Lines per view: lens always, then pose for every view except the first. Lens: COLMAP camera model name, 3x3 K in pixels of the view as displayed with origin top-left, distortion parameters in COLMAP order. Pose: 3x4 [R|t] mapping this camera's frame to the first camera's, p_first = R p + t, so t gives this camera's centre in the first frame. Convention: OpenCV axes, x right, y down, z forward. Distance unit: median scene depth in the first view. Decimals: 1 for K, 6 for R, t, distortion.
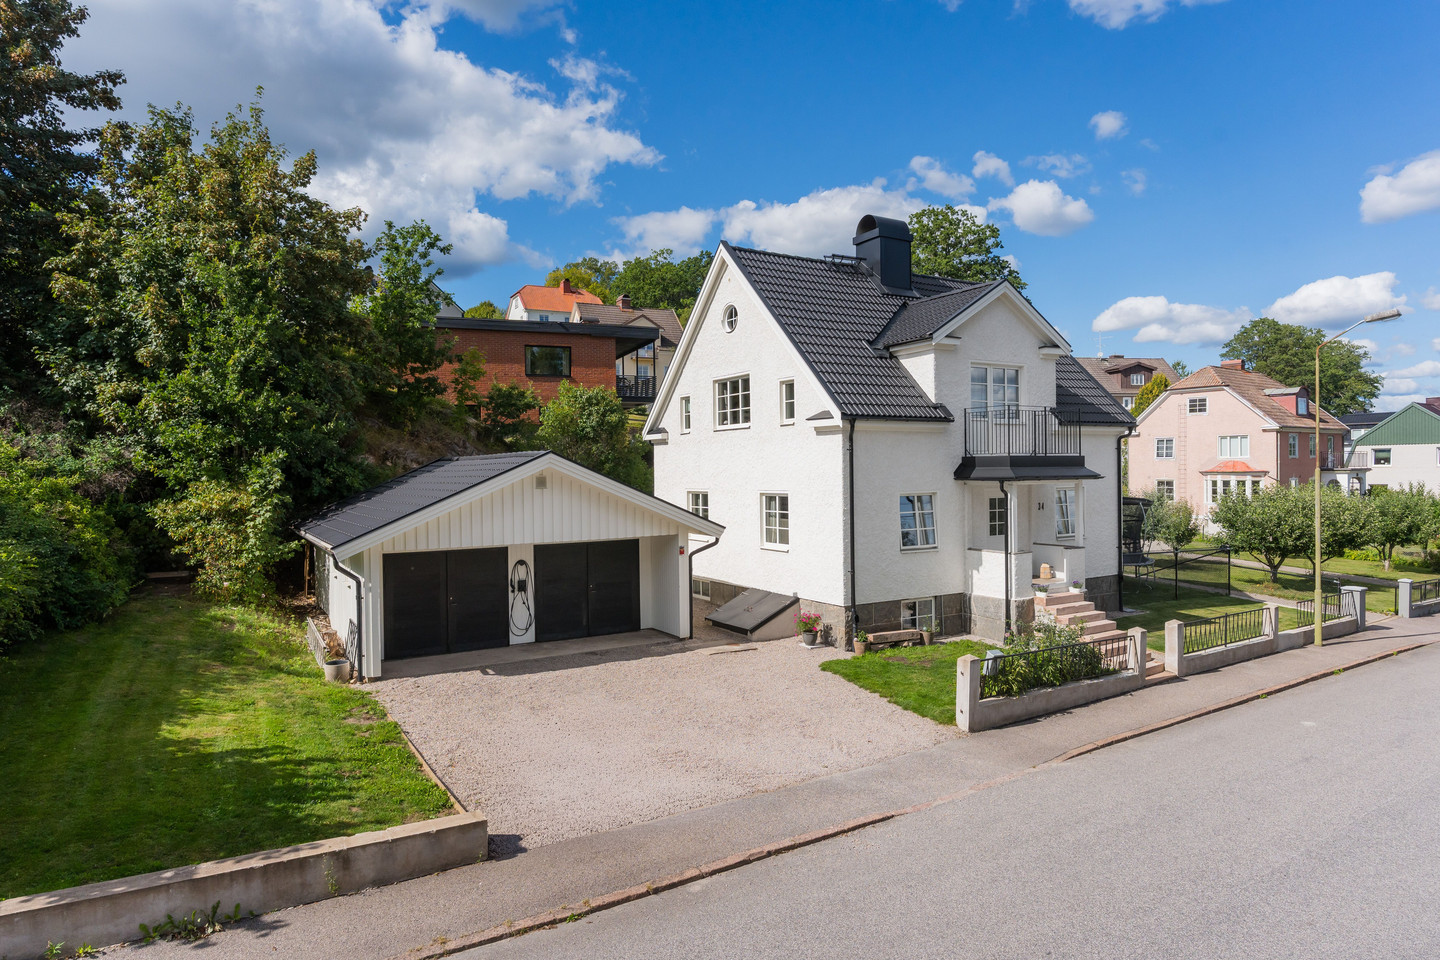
lens RADIAL K [[867.6, 0, 720.4], [0, 867.6, 477.3], [0, 0, 1]] dist [-0.003686, -0.001470]
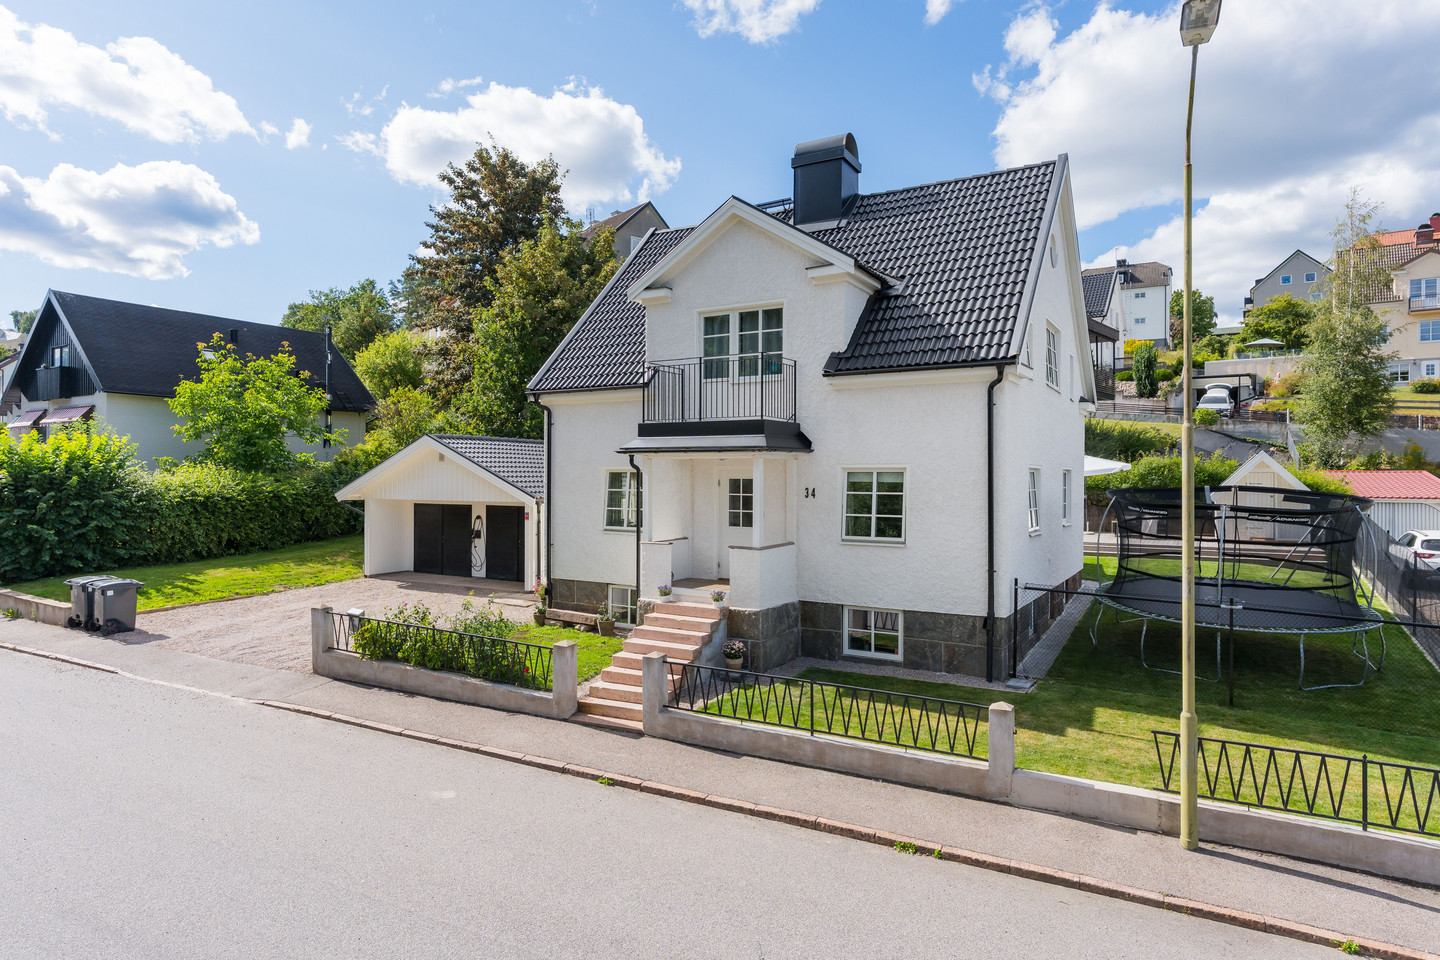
lens RADIAL K [[853.5, 0, 718.2], [0, 853.5, 478.0], [0, 0, 1]] dist [0.003444, 0.001523]
pose [[0.459185, 0.015000, -0.888214, 1.070572], [-0.016414, 0.999830, 0.008399, 0.018556], [0.888189, 0.010723, 0.459353, 0.681653]]
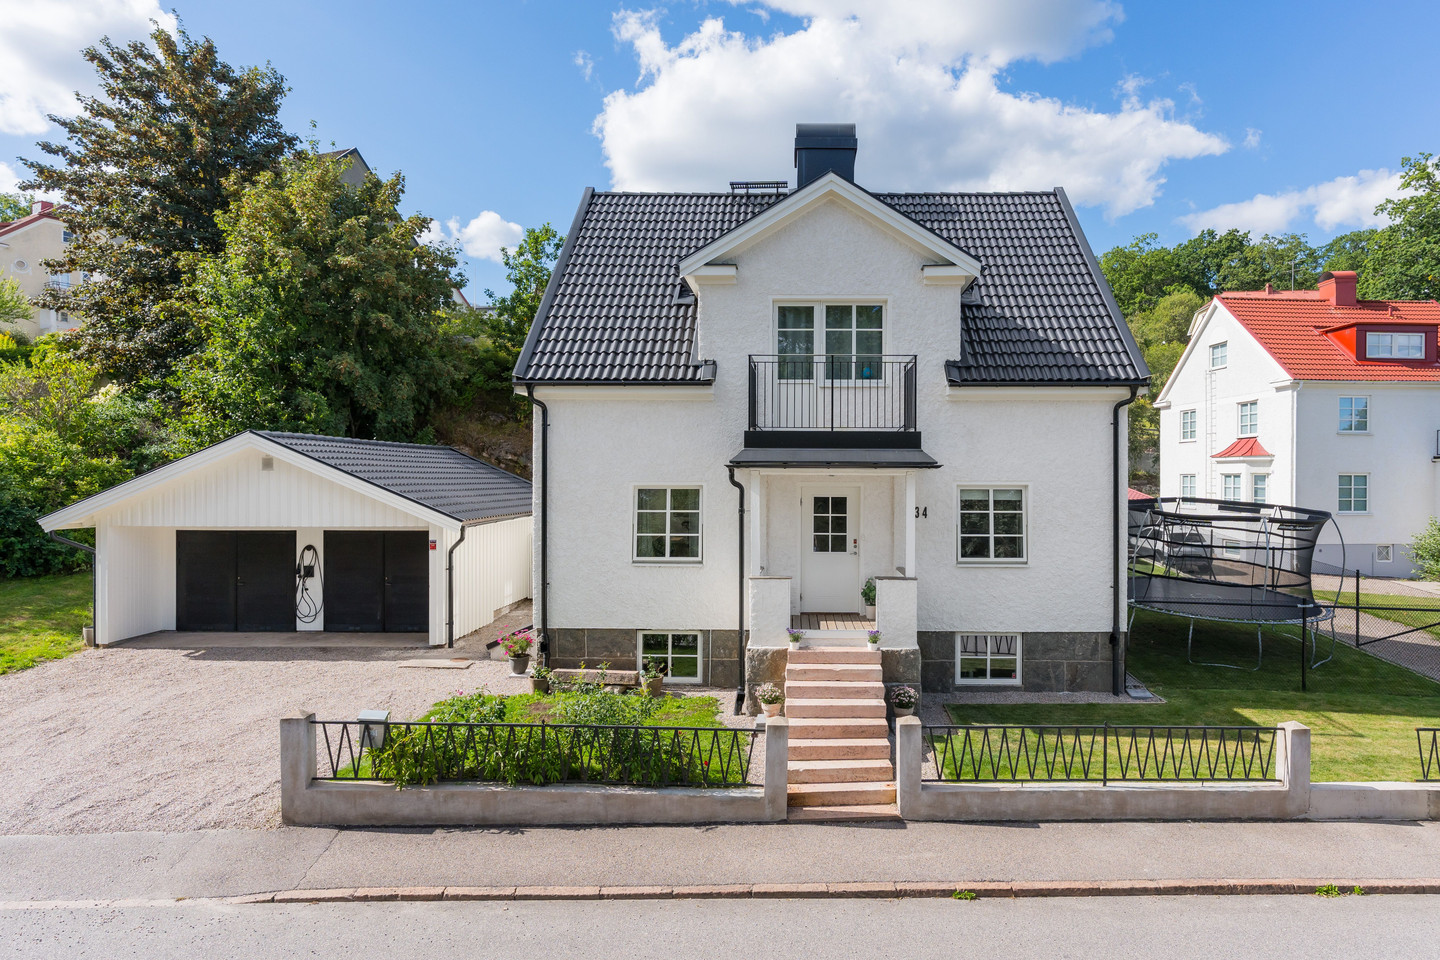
lens RADIAL K [[837.9, 0, 728.2], [0, 837.9, 480.9], [0, 0, 1]] dist [0.003532, 0.000690]
pose [[0.848653, 0.016813, -0.528683, 0.660931], [-0.017175, 0.999844, 0.004228, 0.011231], [0.528671, 0.005492, 0.848809, 0.443815]]
